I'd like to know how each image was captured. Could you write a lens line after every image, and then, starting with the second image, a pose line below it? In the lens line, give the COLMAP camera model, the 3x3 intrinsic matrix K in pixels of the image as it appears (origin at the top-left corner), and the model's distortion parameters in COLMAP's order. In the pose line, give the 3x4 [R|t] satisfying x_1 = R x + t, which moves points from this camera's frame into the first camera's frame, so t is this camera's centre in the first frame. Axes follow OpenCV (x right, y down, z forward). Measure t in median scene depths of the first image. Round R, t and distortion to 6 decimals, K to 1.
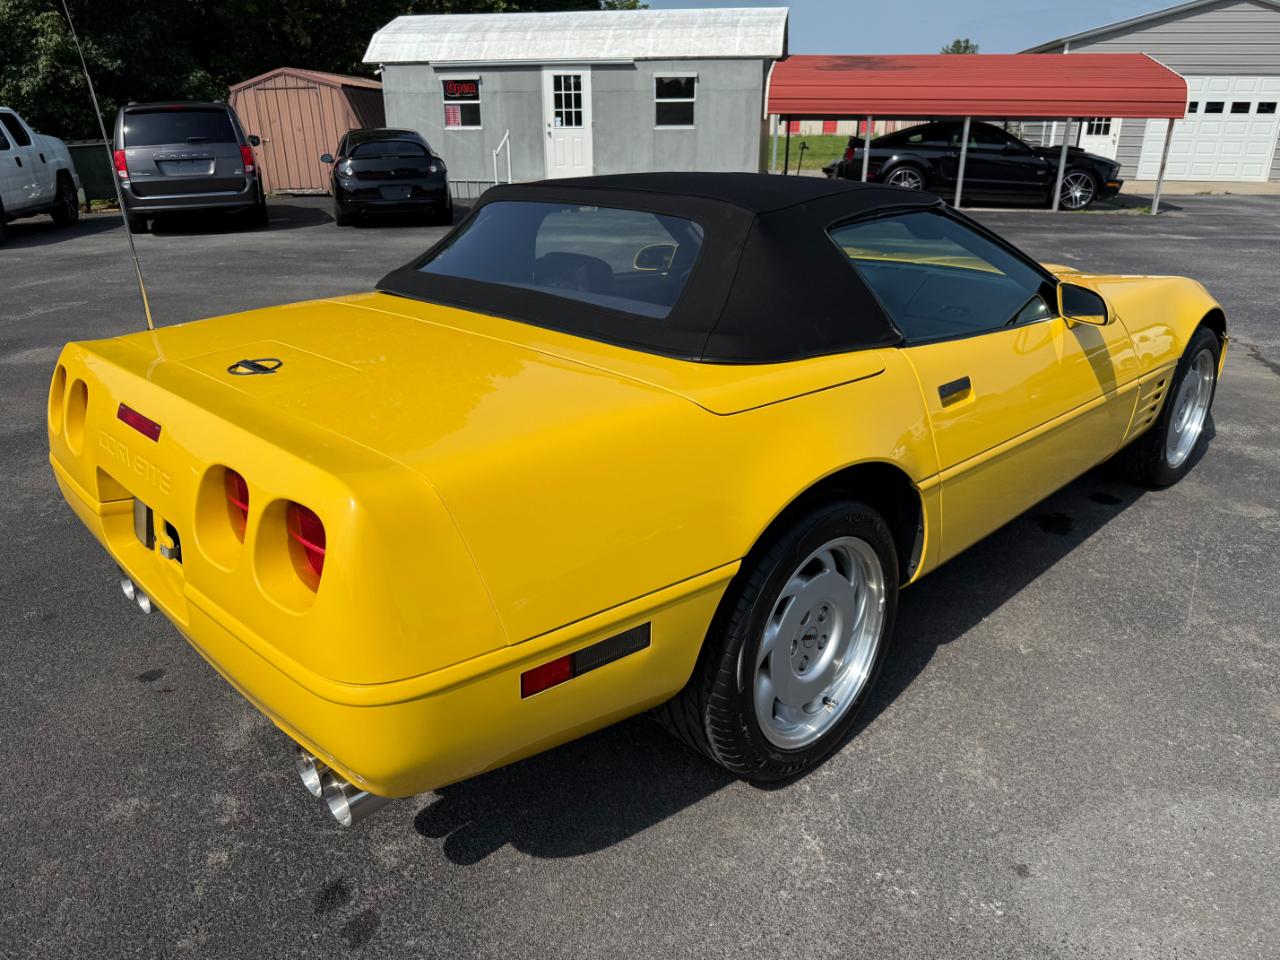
lens RADIAL K [[933.2, 0, 646.5], [0, 933.2, 483.8], [0, 0, 1]] dist [-0.000363, -0.003846]
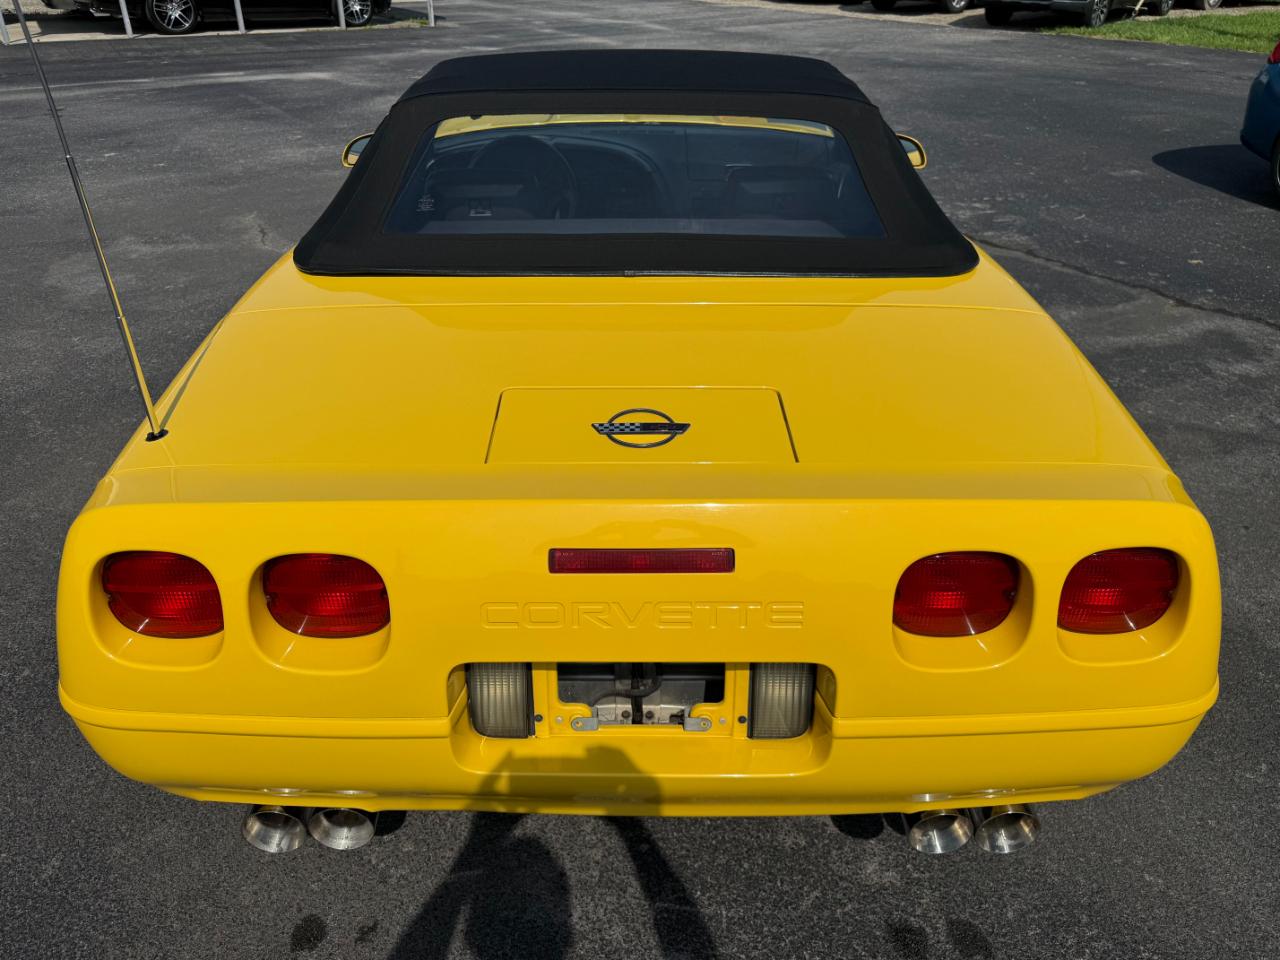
lens RADIAL K [[930.5, 0, 641.3], [0, 930.5, 485.9], [0, 0, 1]] dist [0.000320, -0.007346]
pose [[0.689068, -0.364638, 0.626278, -0.481779], [0.243684, 0.930456, 0.273624, -0.152111], [-0.682498, -0.035932, 0.730003, 0.270566]]
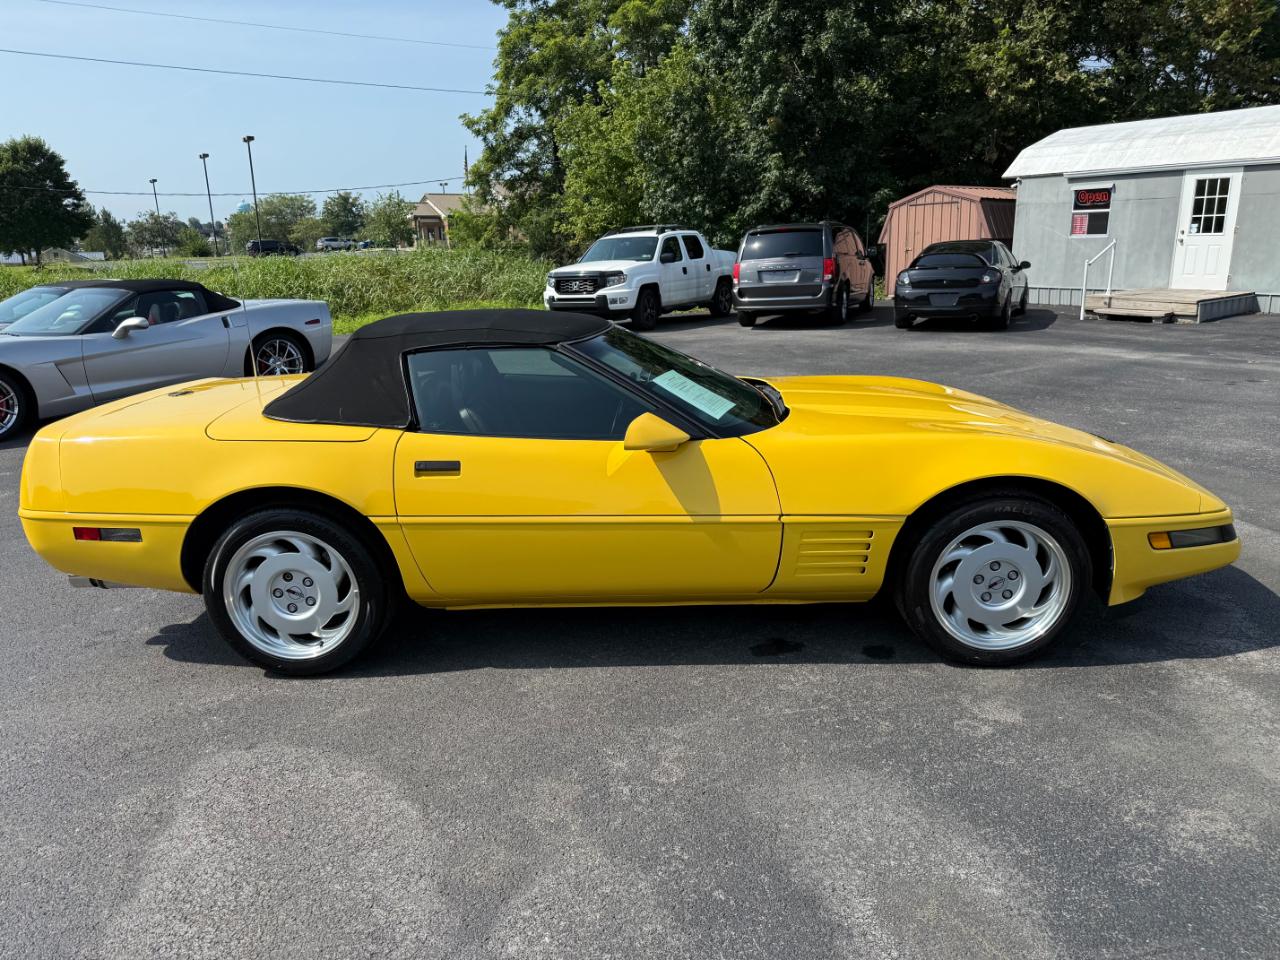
lens RADIAL K [[915.3, 0, 640.8], [0, 915.3, 507.6], [0, 0, 1]] dist [0.002063, -0.021685]
pose [[0.716264, 0.179576, -0.674328, 0.881418], [-0.225357, 0.974070, 0.020026, -0.079302], [0.660439, 0.137621, 0.738161, 0.078817]]
